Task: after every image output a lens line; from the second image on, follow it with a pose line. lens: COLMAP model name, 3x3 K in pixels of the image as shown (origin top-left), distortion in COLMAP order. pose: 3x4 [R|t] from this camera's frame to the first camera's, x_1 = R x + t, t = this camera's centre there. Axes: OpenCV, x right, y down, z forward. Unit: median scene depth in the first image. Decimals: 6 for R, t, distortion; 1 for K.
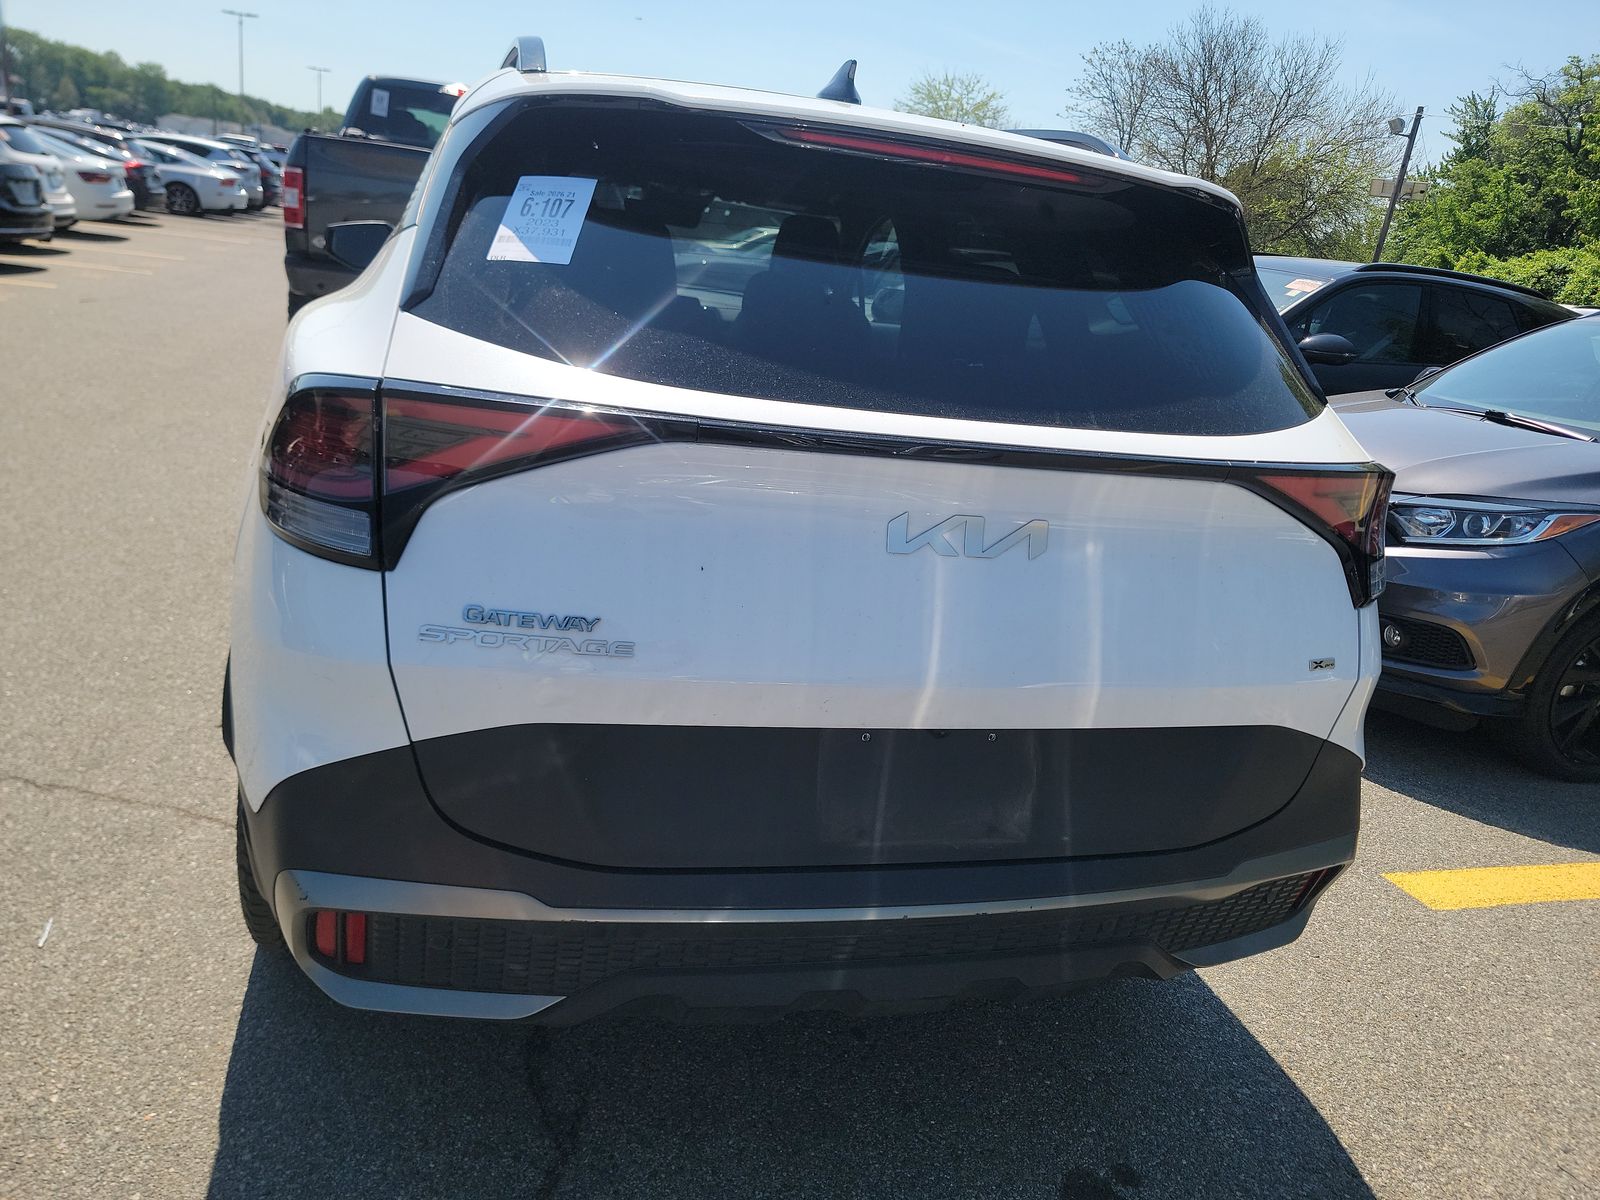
lens RADIAL K [[1100.3, 0, 772.2], [0, 1100.3, 606.2], [0, 0, 1]] dist [0.051308, -0.034641]
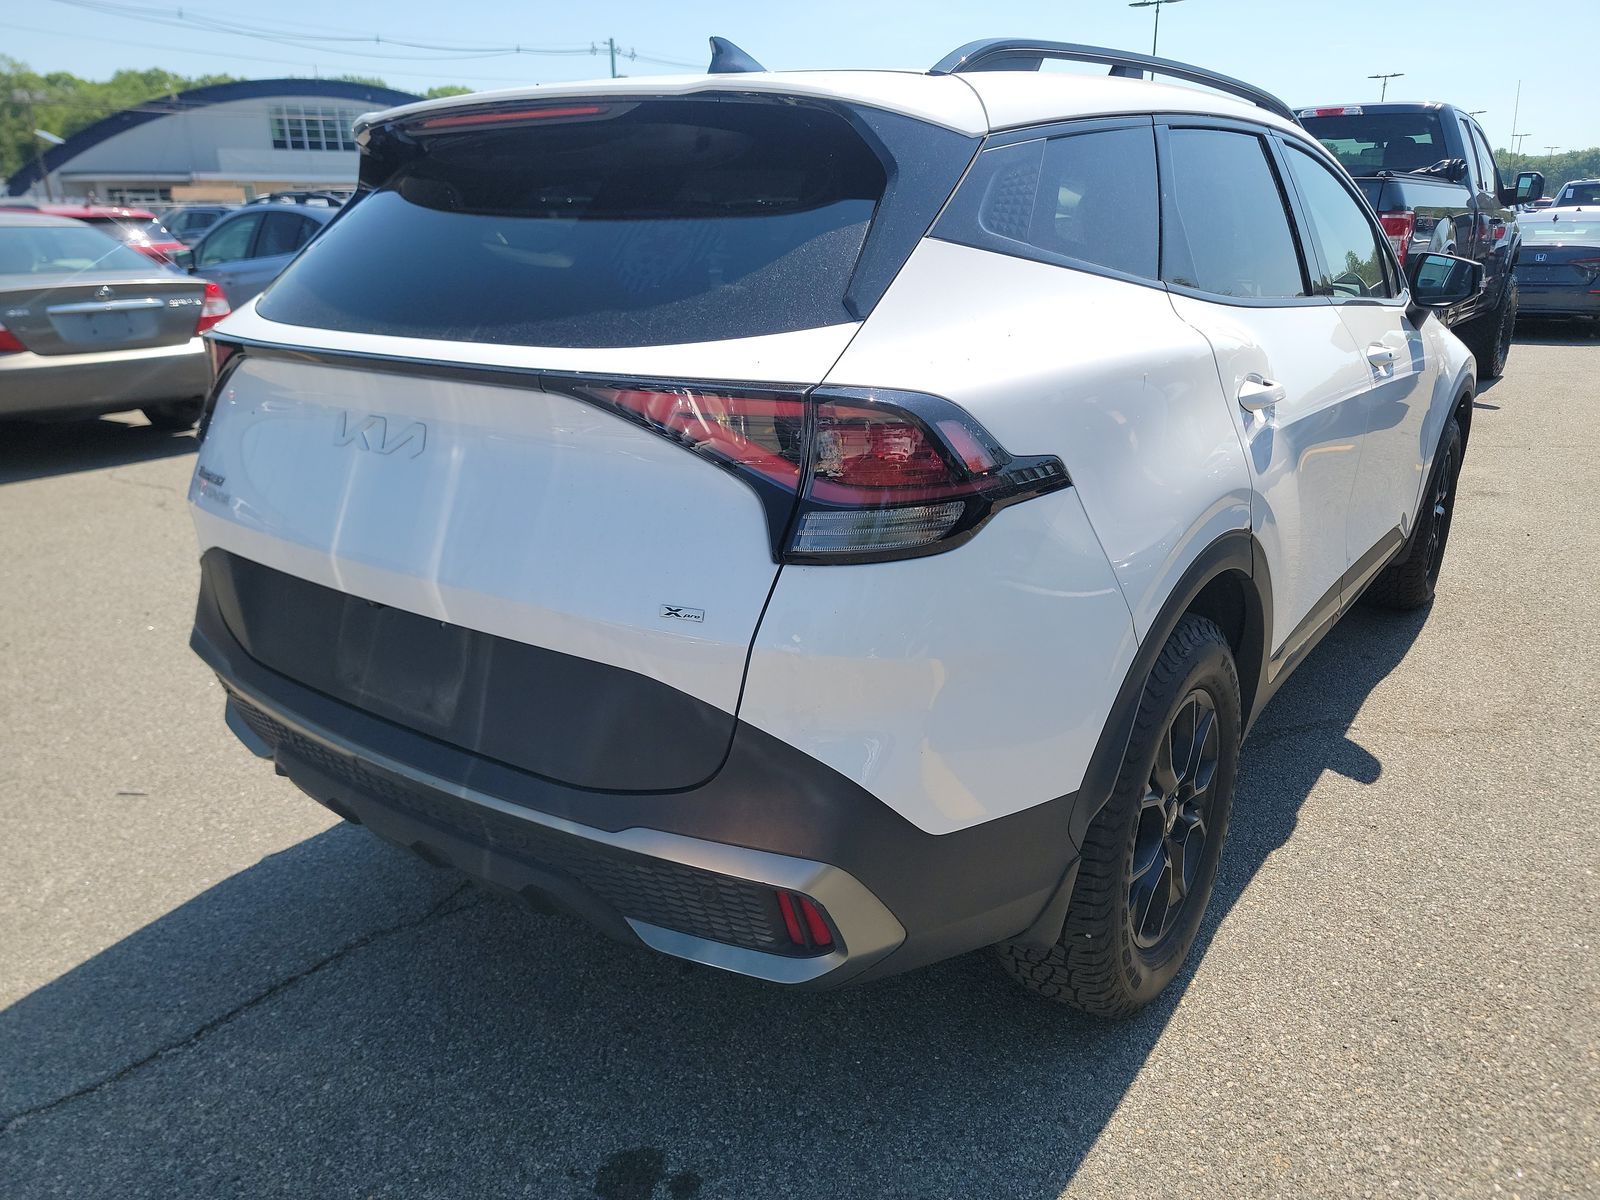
lens RADIAL K [[1102.0, 0, 791.8], [0, 1102.0, 591.1], [0, 0, 1]] dist [0.038371, -0.029128]
pose [[0.622705, 0.121437, -0.772976, 1.332855], [-0.165035, 0.986043, 0.021959, 0.002778], [0.764854, 0.113894, 0.634056, 0.581918]]
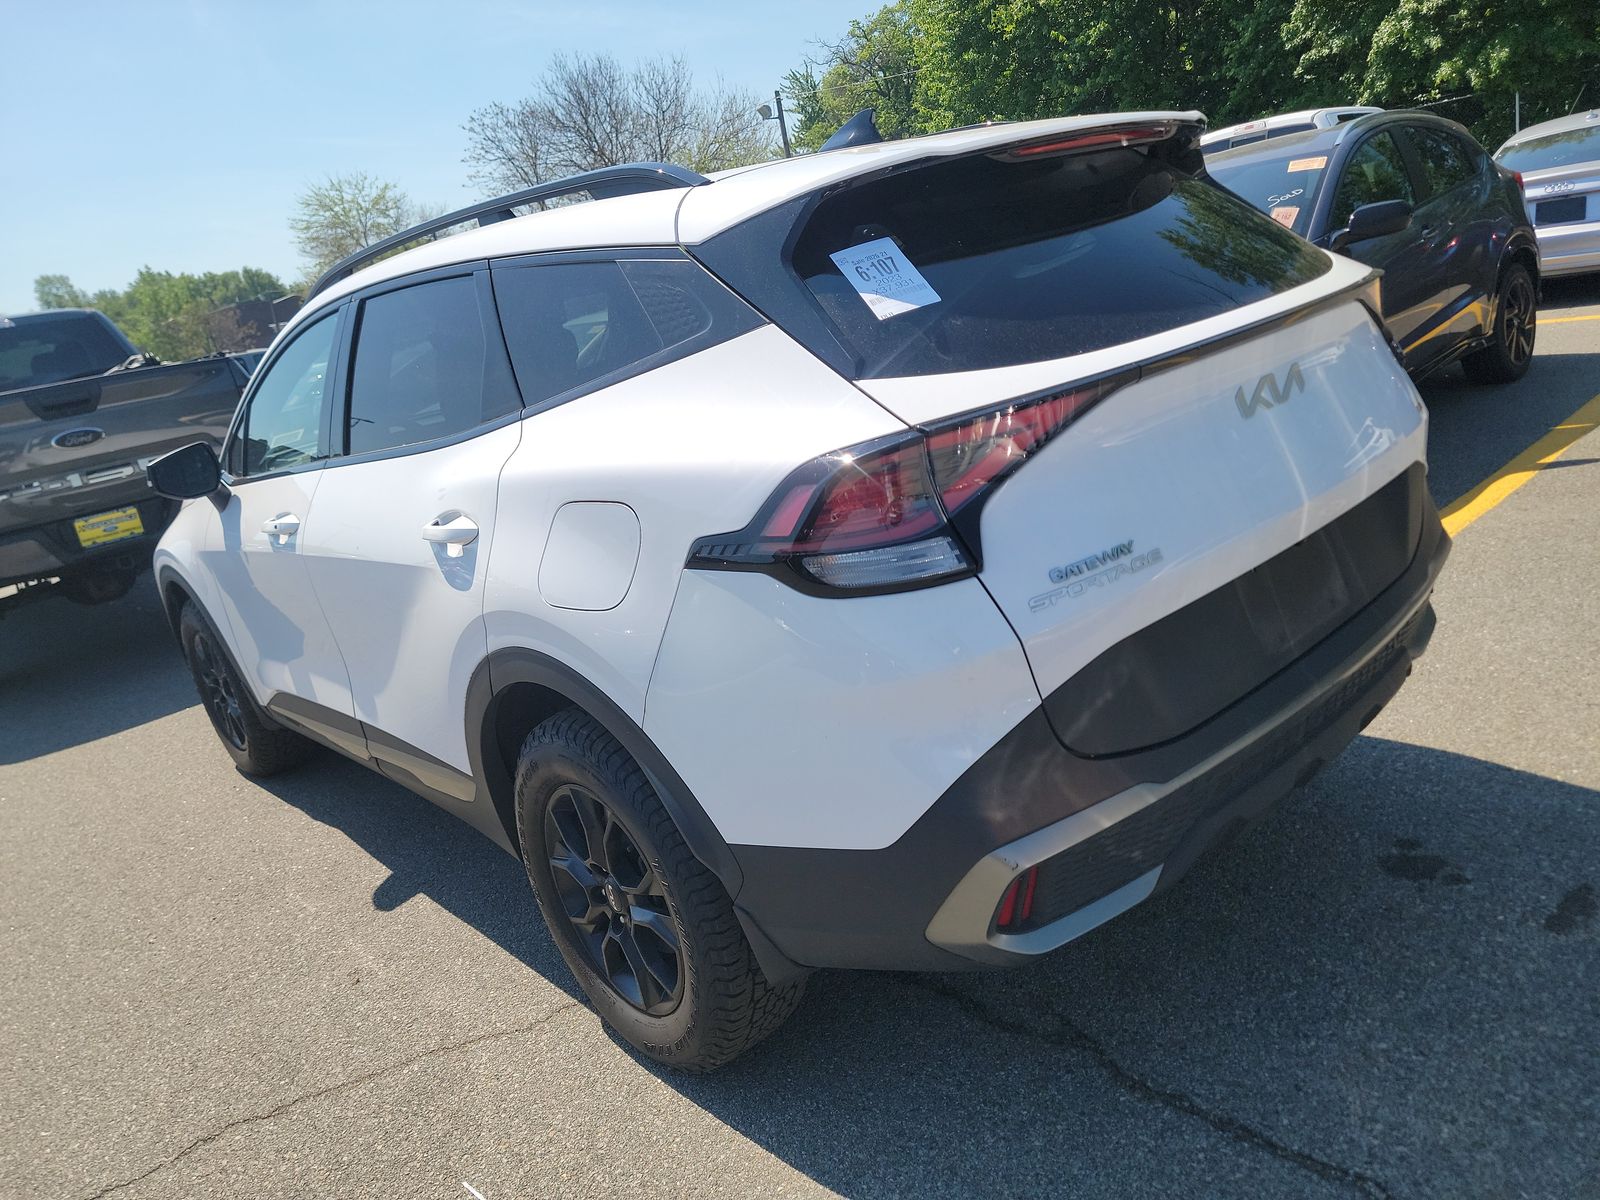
lens RADIAL K [[1100.3, 0, 772.2], [0, 1100.3, 606.2], [0, 0, 1]] dist [0.051308, -0.034641]
pose [[0.848560, -0.407903, 0.336989, -0.849742], [0.424517, 0.905032, 0.026521, -0.113358], [-0.315803, 0.120553, 0.941135, -0.032165]]
